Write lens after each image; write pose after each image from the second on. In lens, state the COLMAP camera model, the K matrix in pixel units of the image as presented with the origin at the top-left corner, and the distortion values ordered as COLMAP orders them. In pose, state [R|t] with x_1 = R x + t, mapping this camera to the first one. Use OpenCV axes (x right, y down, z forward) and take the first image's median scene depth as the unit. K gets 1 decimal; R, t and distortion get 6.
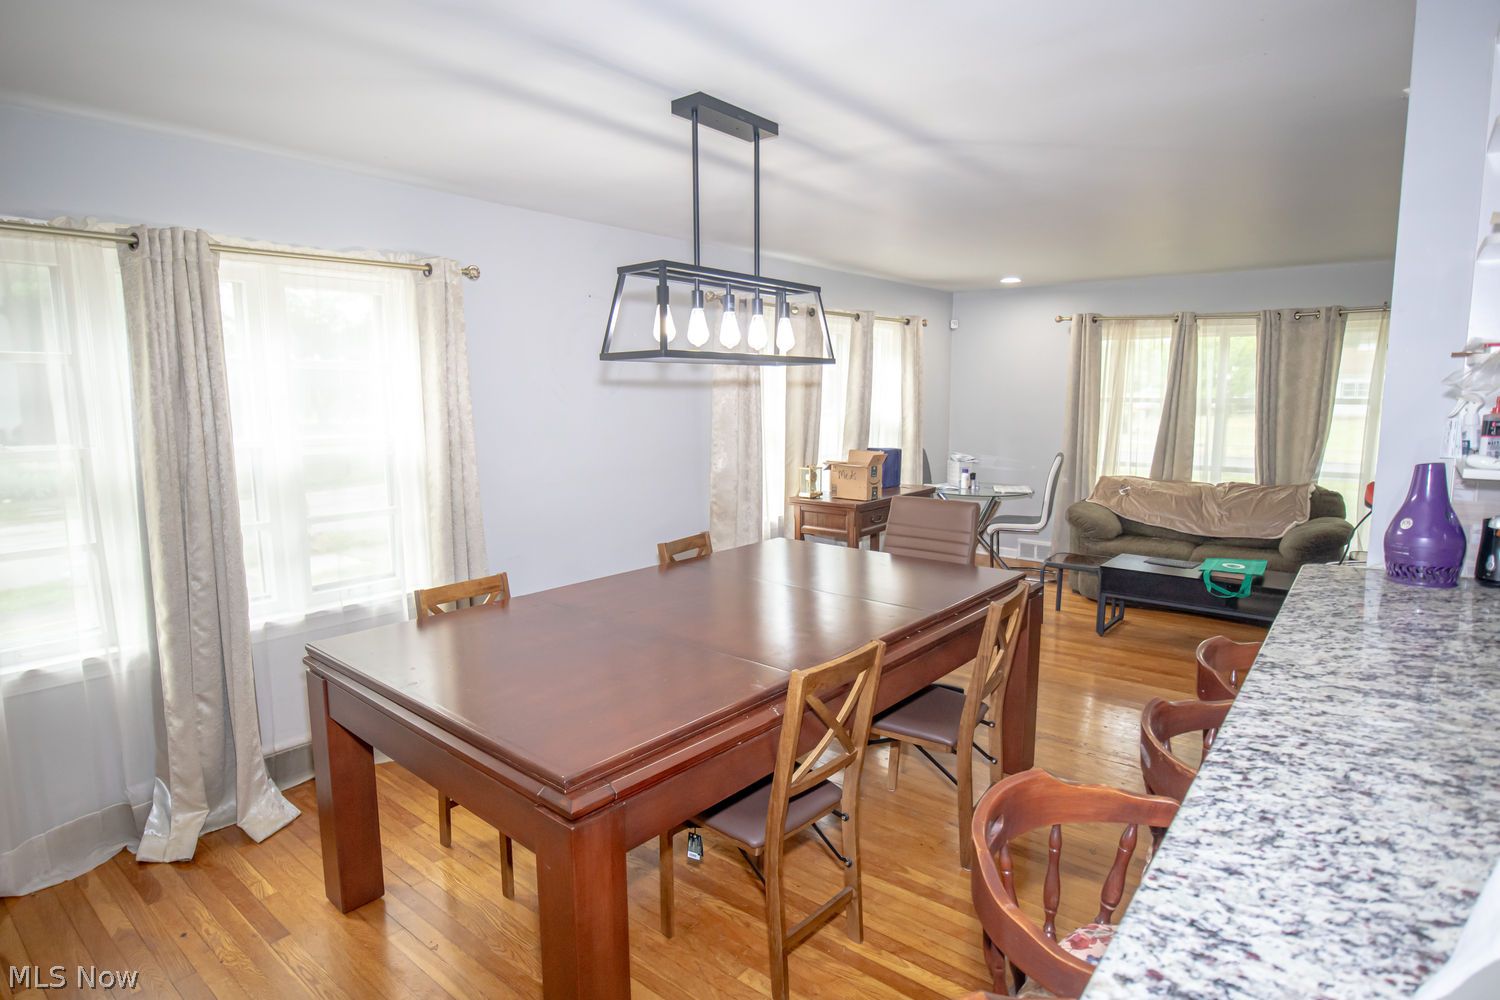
lens RADIAL K [[819.9, 0, 746.1], [0, 819.9, 497.4], [0, 0, 1]] dist [0.003682, 0.000832]
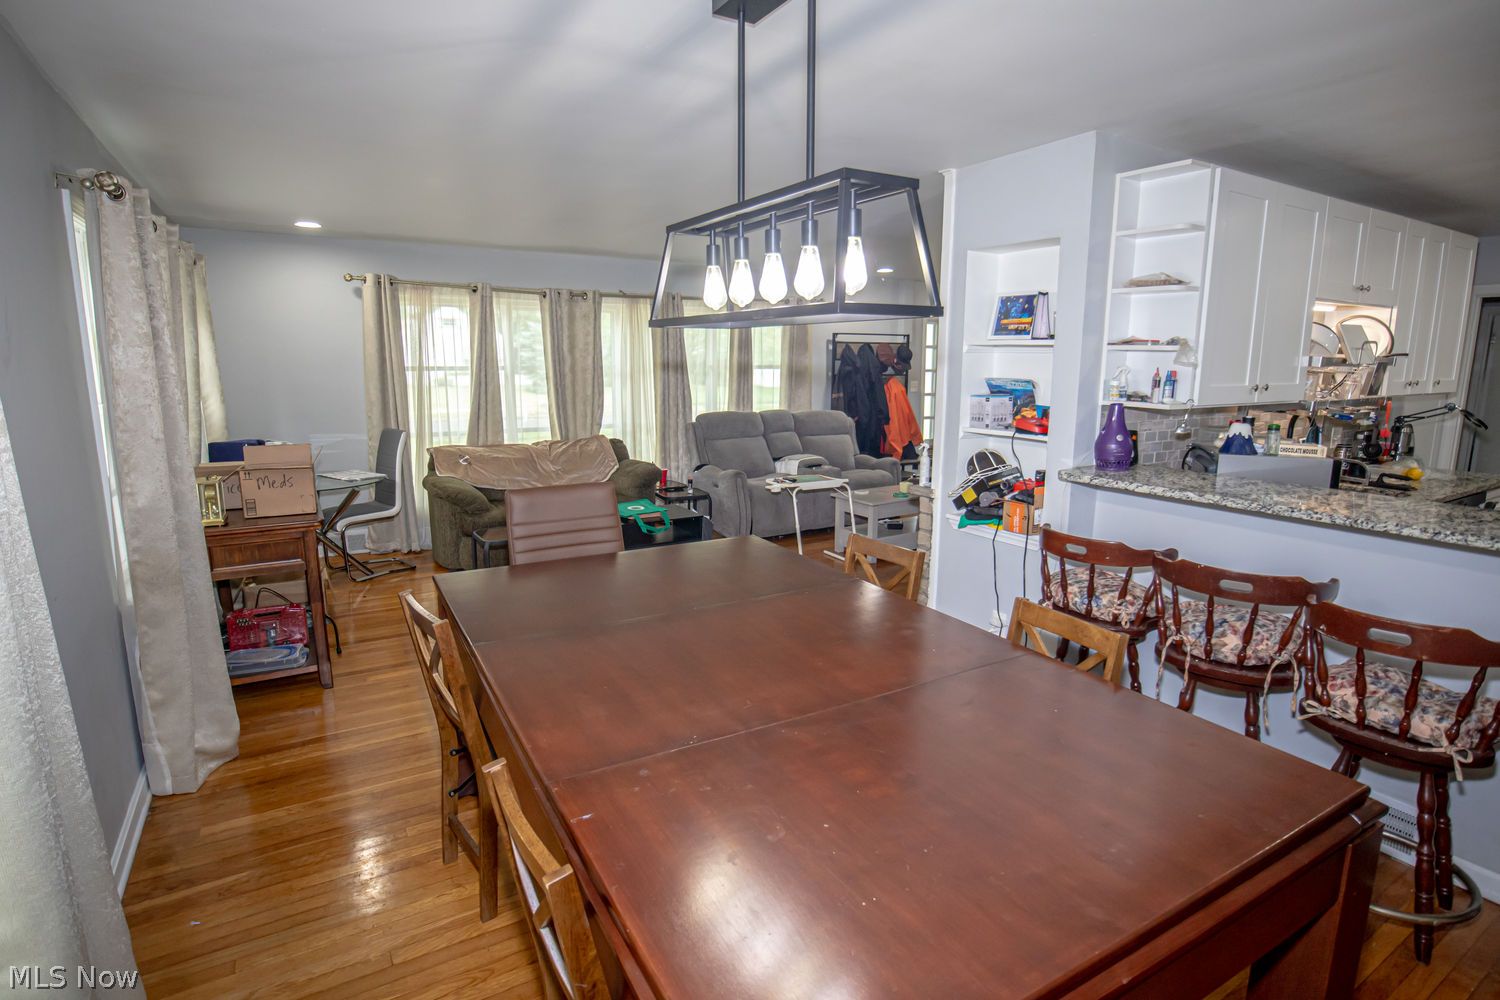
lens RADIAL K [[771.1, 0, 759.4], [0, 771.1, 499.1], [0, 0, 1]] dist [-0.039841, 0.009863]
pose [[0.343209, -0.165103, 0.924634, -0.281668], [0.119440, 0.984109, 0.131388, -0.040809], [-0.931634, 0.065345, 0.357475, 0.335084]]
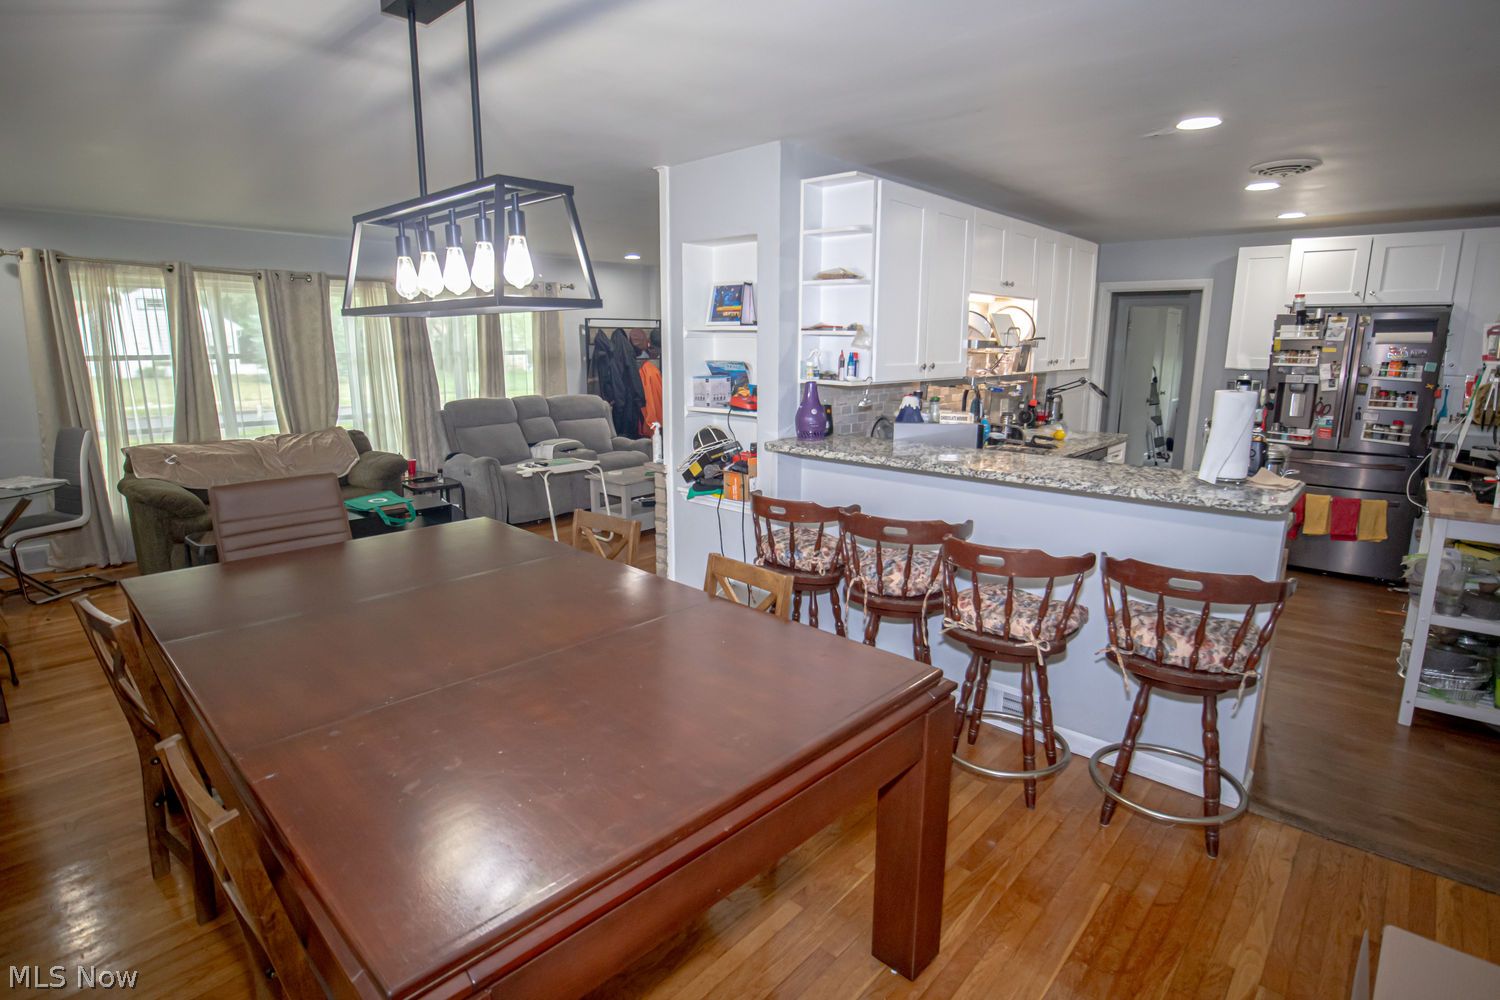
lens RADIAL K [[771.1, 0, 775.5], [0, 771.1, 505.2], [0, 0, 1]] dist [-0.039841, 0.009863]
pose [[0.060097, -0.203177, 0.977296, -0.314033], [0.128885, 0.972449, 0.194244, -0.034465], [-0.989837, 0.114286, 0.084628, 0.278959]]
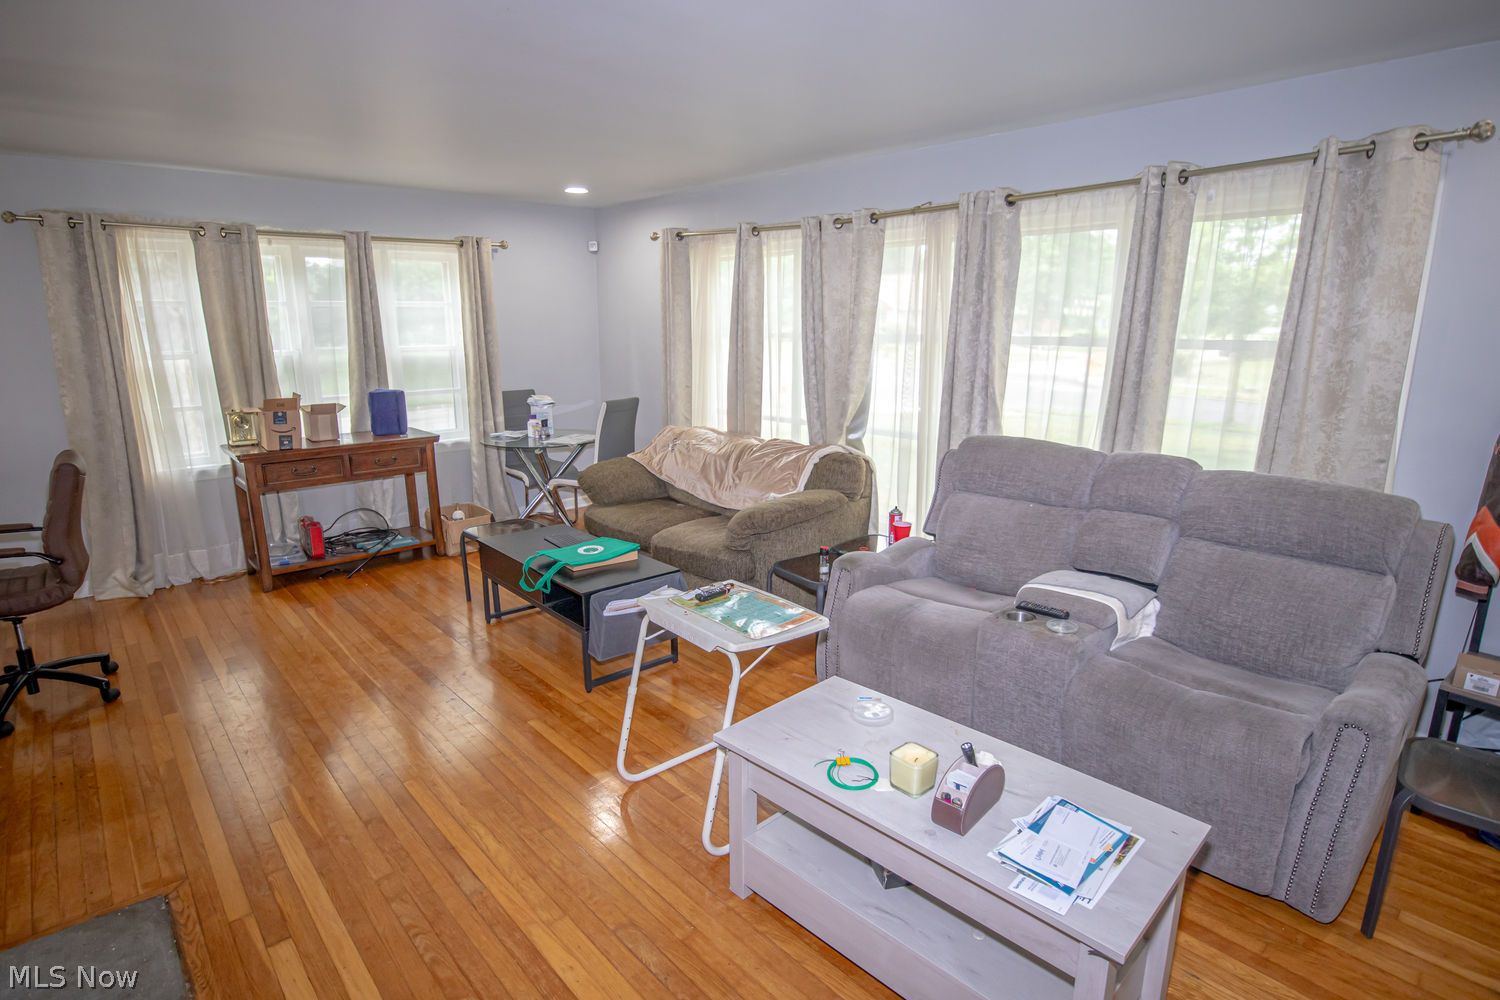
lens RADIAL K [[765.4, 0, 752.0], [0, 765.4, 504.2], [0, 0, 1]] dist [-0.030861, -0.001186]
pose [[0.990873, 0.033541, -0.130560, 0.637661], [-0.021628, 0.995560, 0.091615, -0.020527], [0.133054, -0.087955, 0.987198, 0.236838]]
